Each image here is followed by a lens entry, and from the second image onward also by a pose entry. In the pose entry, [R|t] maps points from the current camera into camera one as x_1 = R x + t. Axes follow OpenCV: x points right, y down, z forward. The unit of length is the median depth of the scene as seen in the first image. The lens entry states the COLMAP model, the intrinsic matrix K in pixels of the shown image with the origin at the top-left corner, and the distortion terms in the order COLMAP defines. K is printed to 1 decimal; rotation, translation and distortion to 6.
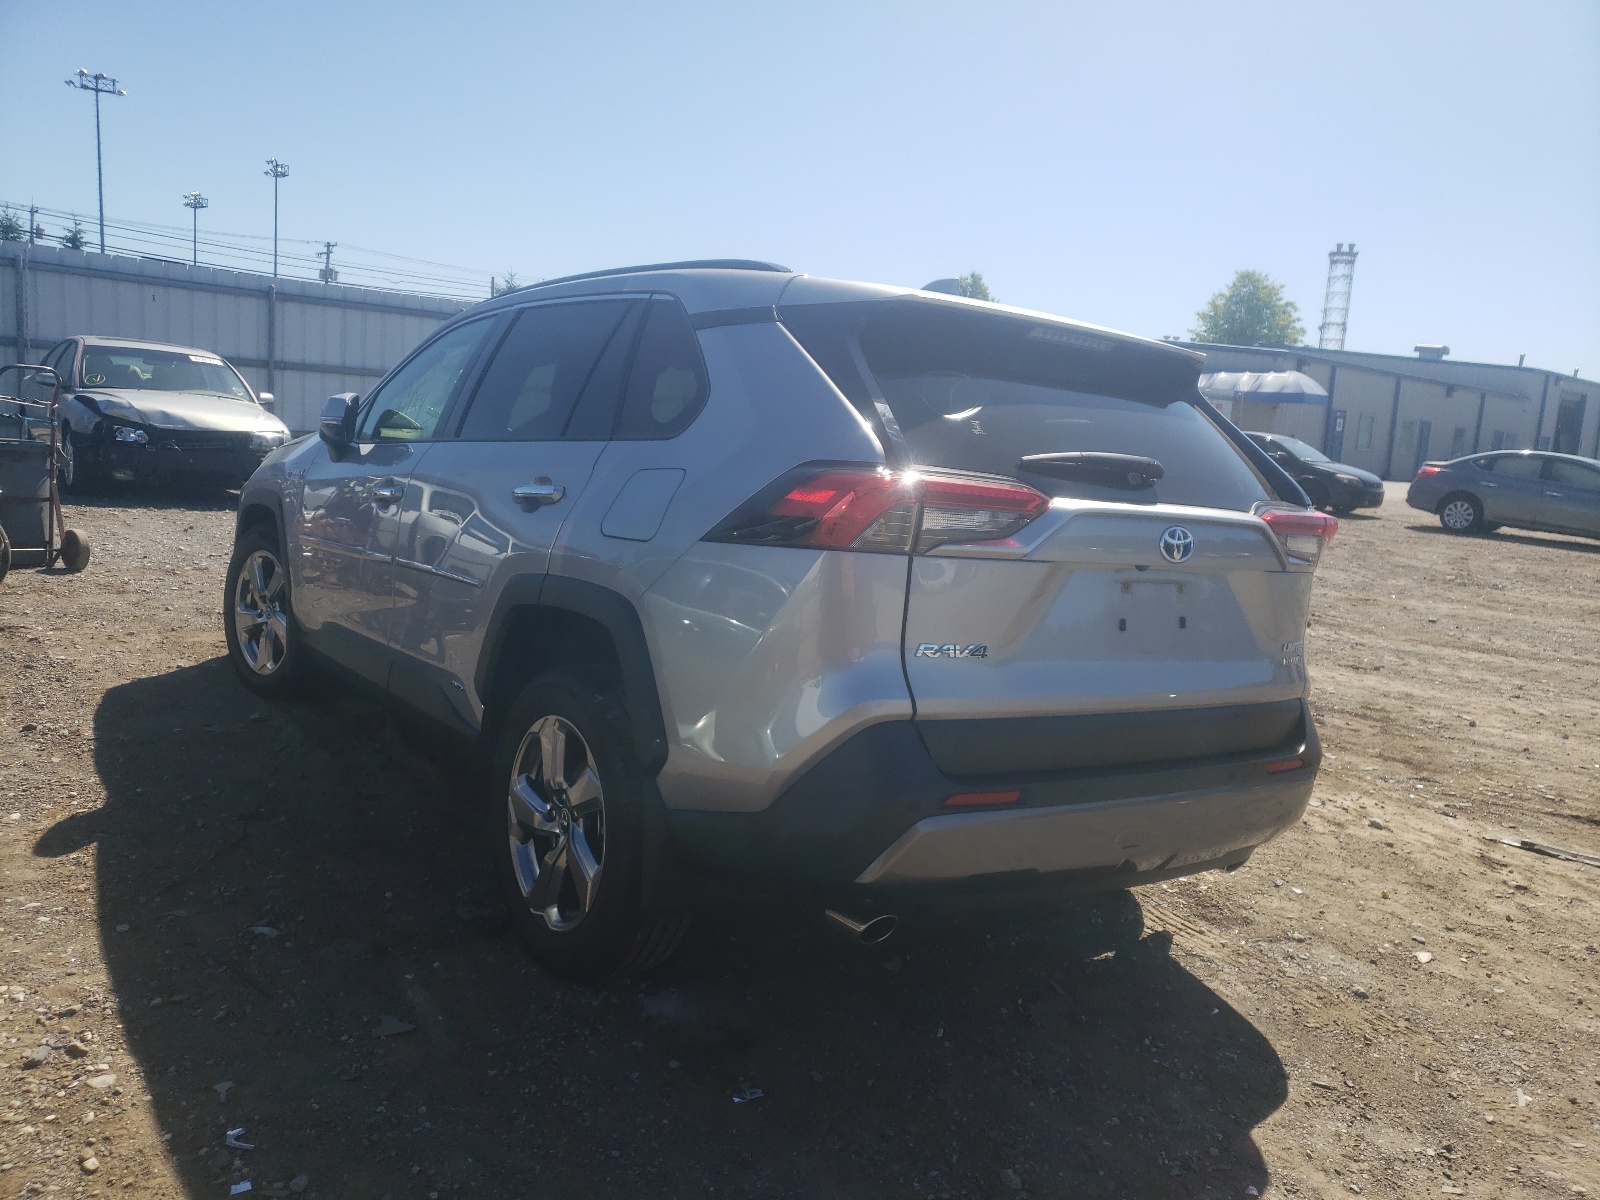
lens RADIAL K [[1216.3, 0, 800.0], [0, 1216.3, 600.0], [0, 0, 1]] dist [0.057706, -0.050189]
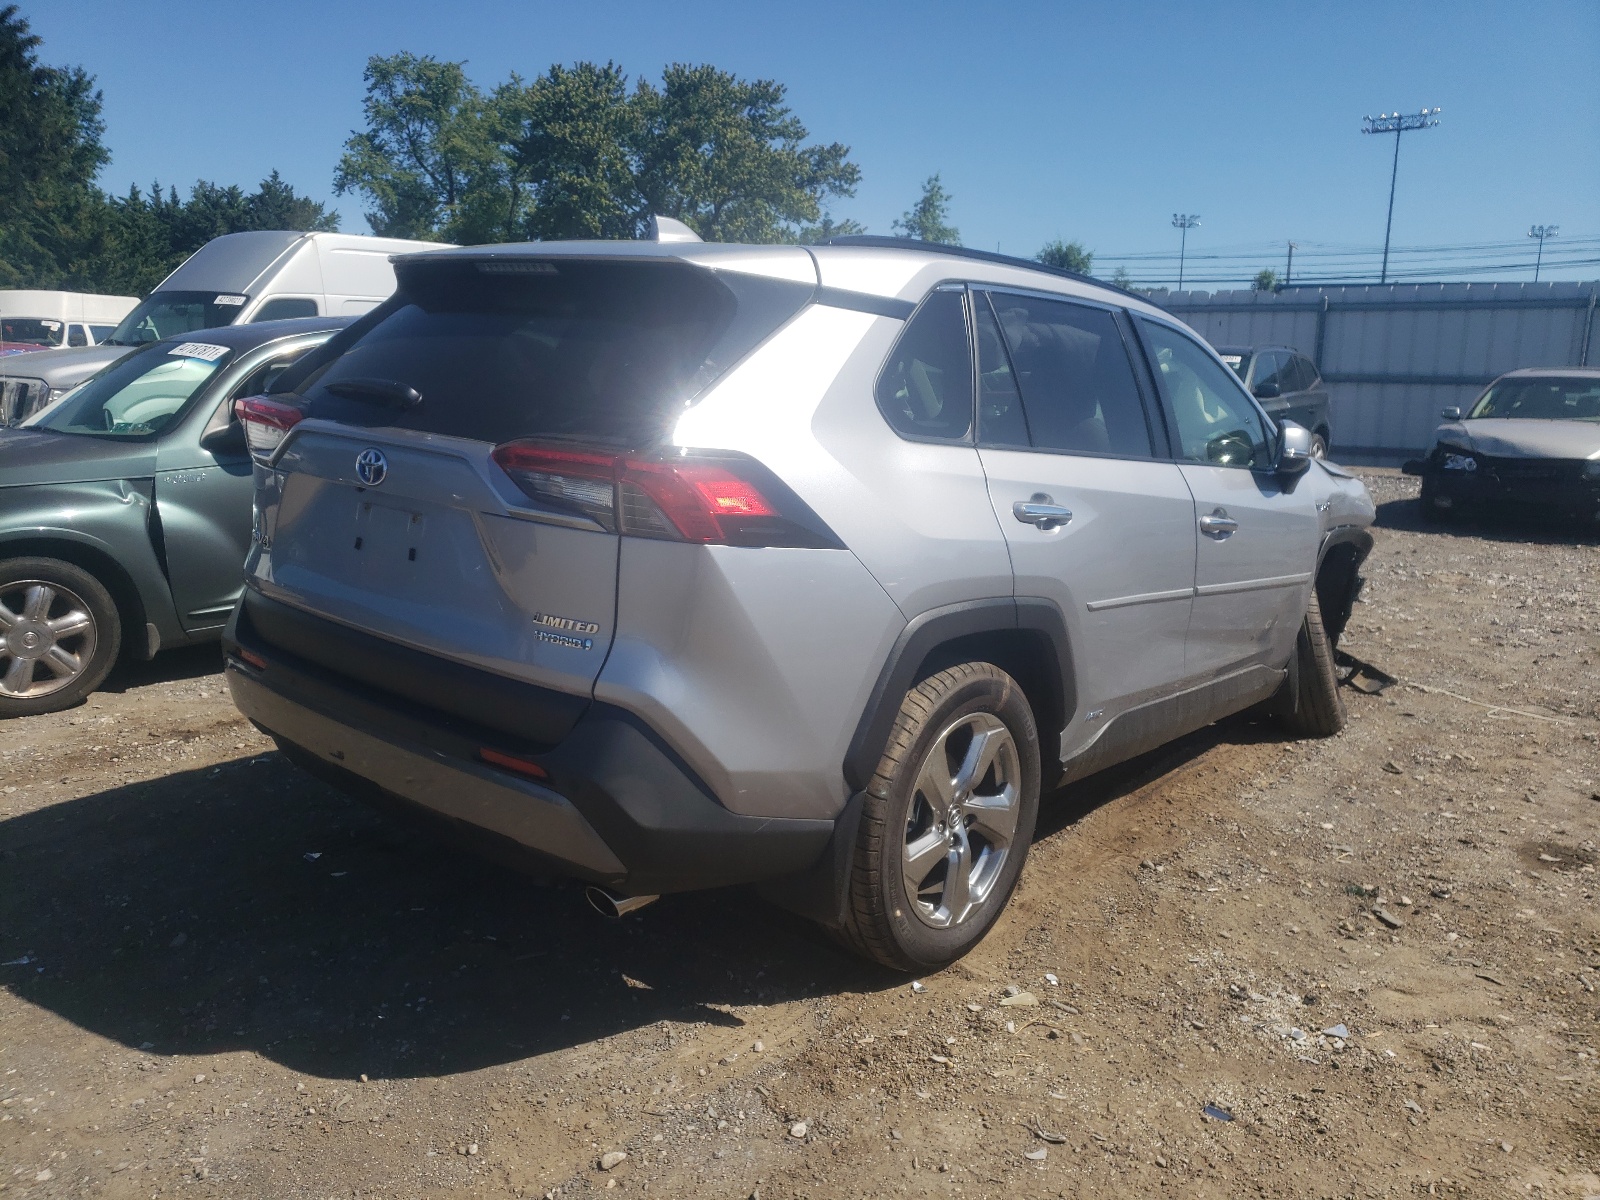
lens RADIAL K [[1216.3, 0, 800.0], [0, 1216.3, 600.0], [0, 0, 1]] dist [0.057706, -0.050189]
pose [[0.270583, 0.109368, -0.956464, 0.425627], [-0.151409, 0.985996, 0.069911, -0.019058], [0.950715, 0.125901, 0.283353, 0.334417]]
